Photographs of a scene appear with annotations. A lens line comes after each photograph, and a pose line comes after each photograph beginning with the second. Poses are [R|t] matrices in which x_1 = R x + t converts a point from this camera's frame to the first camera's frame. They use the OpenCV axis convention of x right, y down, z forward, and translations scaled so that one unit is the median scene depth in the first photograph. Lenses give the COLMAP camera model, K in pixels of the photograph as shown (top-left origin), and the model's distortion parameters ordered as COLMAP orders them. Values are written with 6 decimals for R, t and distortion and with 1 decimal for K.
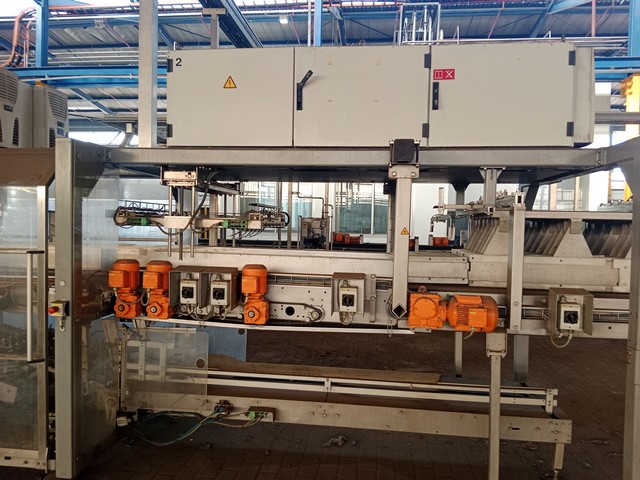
lens RADIAL K [[496.0, 0, 320.0], [0, 496.0, 240.0], [0, 0, 1]] dist [0.102356, -0.145536]
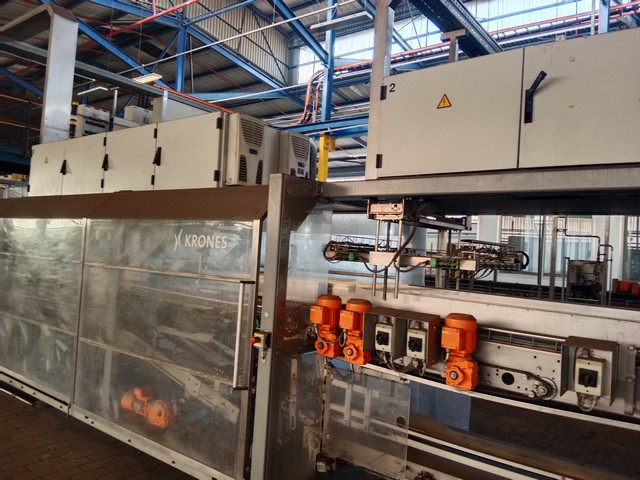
lens RADIAL K [[493.2, 0, 320.0], [0, 493.2, 240.0], [0, 0, 1]] dist [0.104082, -0.170736]
pose [[0.859317, 0.017268, -0.511152, 0.079055], [-0.056181, 0.996569, -0.060781, -0.008238], [0.508349, 0.080947, 0.857339, 0.158934]]
